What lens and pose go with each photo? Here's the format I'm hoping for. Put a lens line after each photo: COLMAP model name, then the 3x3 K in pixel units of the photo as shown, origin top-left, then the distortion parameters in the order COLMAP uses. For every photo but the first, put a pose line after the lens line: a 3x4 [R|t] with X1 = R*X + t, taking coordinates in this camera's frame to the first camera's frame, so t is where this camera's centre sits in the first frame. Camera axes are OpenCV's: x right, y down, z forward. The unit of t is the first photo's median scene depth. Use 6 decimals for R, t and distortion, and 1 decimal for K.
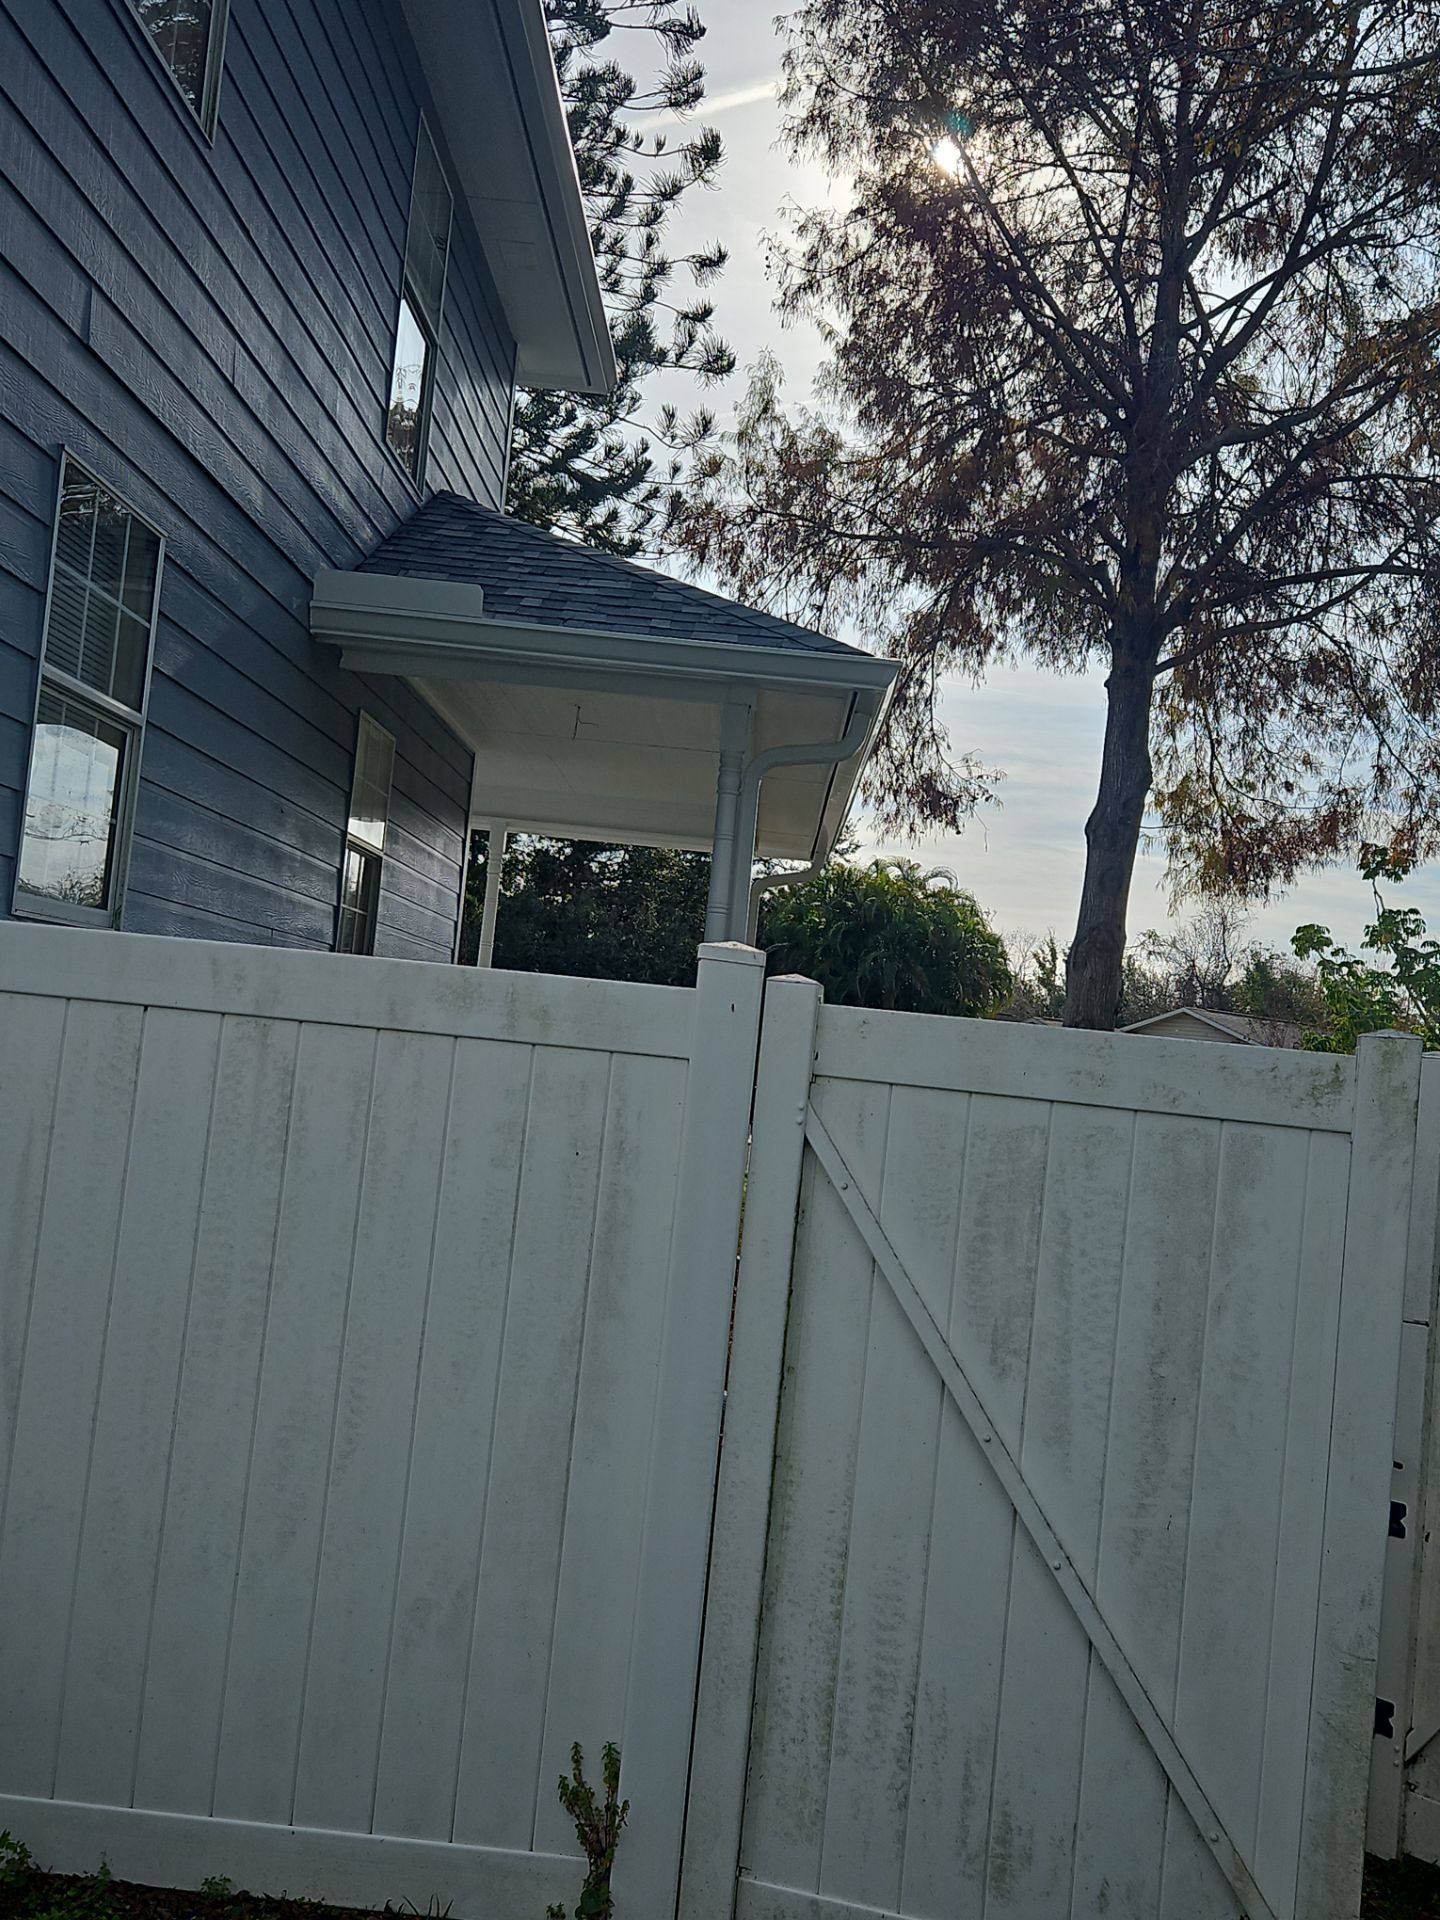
lens RADIAL K [[1890.2, 0, 708.0], [0, 1890.2, 971.4], [0, 0, 1]] dist [0.095733, -0.151931]
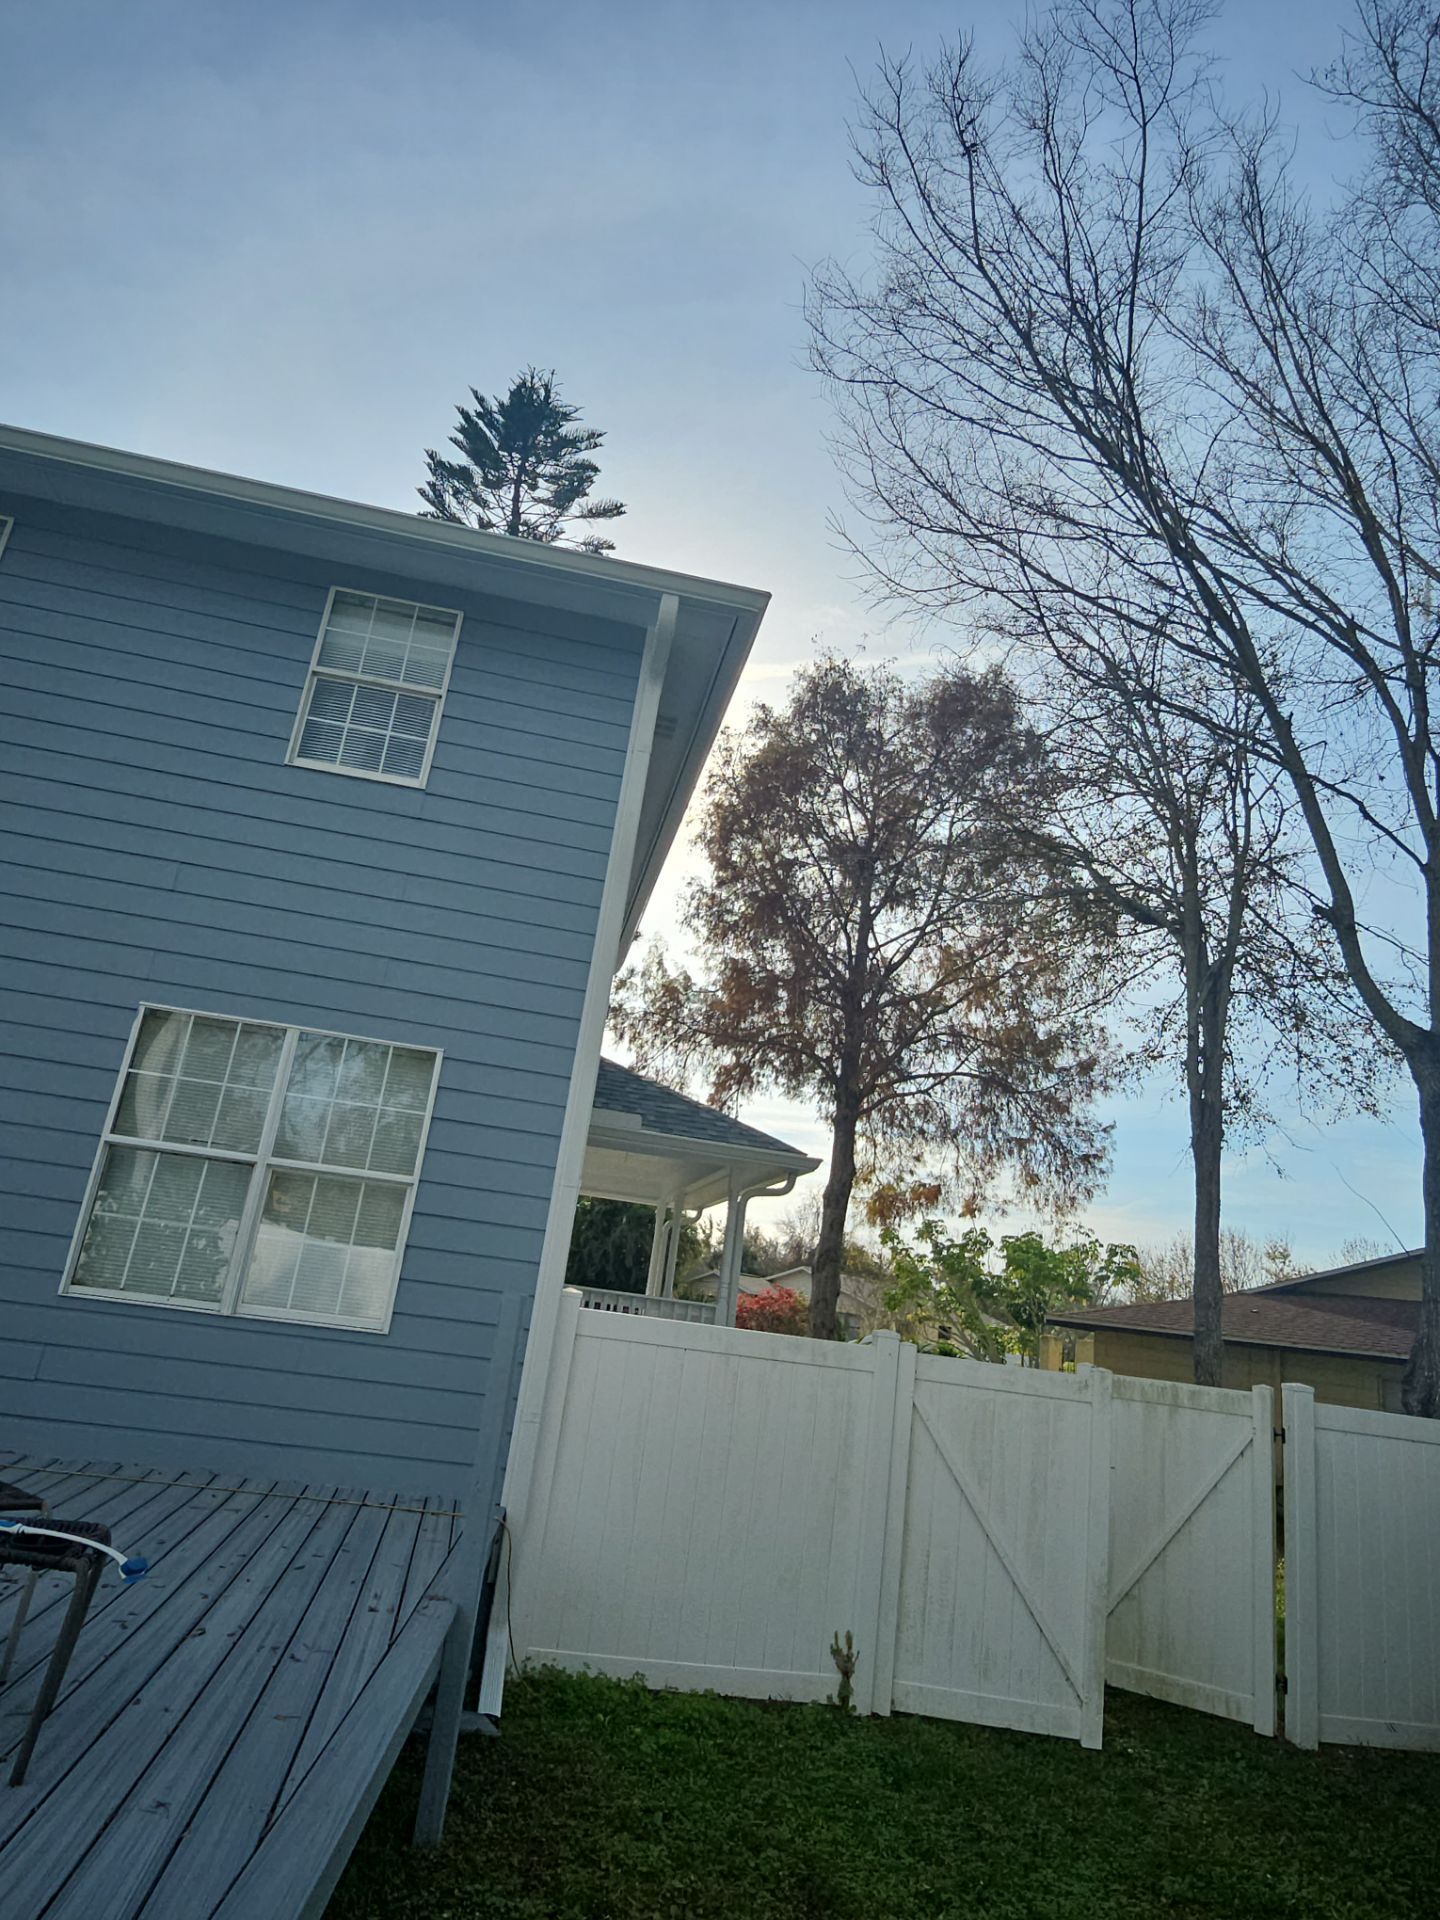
lens RADIAL K [[1243.8, 0, 722.5], [0, 1243.8, 924.5], [0, 0, 1]] dist [0.002171, 0.000581]
pose [[0.974618, 0.086351, 0.206553, -0.179404], [-0.036977, 0.972038, -0.231893, -0.044126], [-0.220802, 0.218370, 0.950558, -0.236143]]
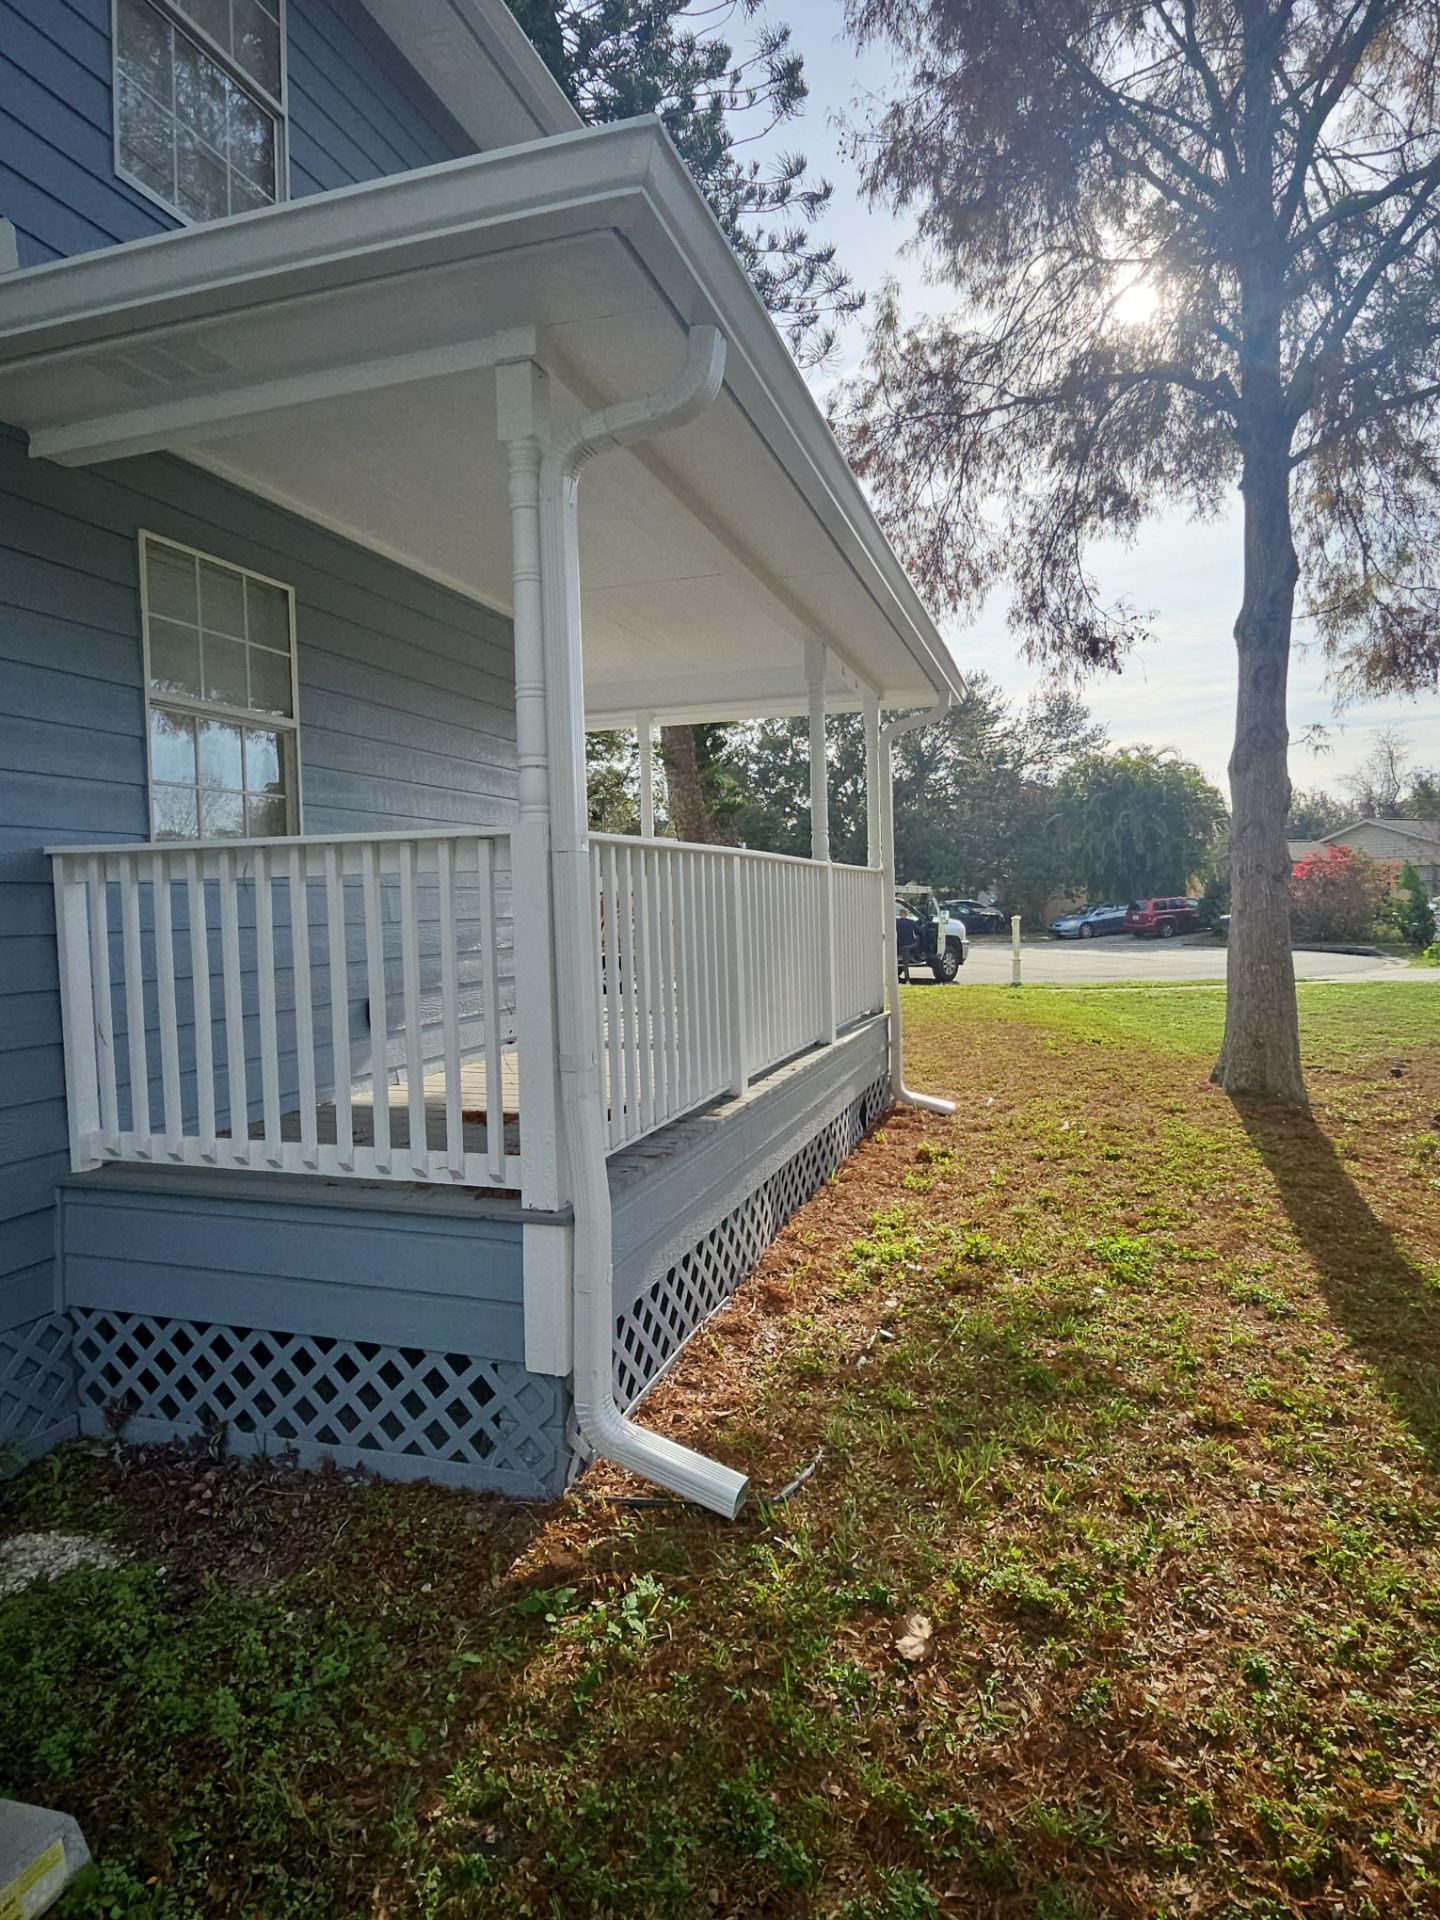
lens RADIAL K [[1103.5, 0, 723.2], [0, 1103.5, 934.2], [0, 0, 1]] dist [-0.000786, -0.012723]
pose [[0.952237, -0.109021, -0.285235, 0.085542], [0.126737, 0.990945, 0.044347, 0.022349], [0.277817, -0.078379, 0.957431, 0.331337]]
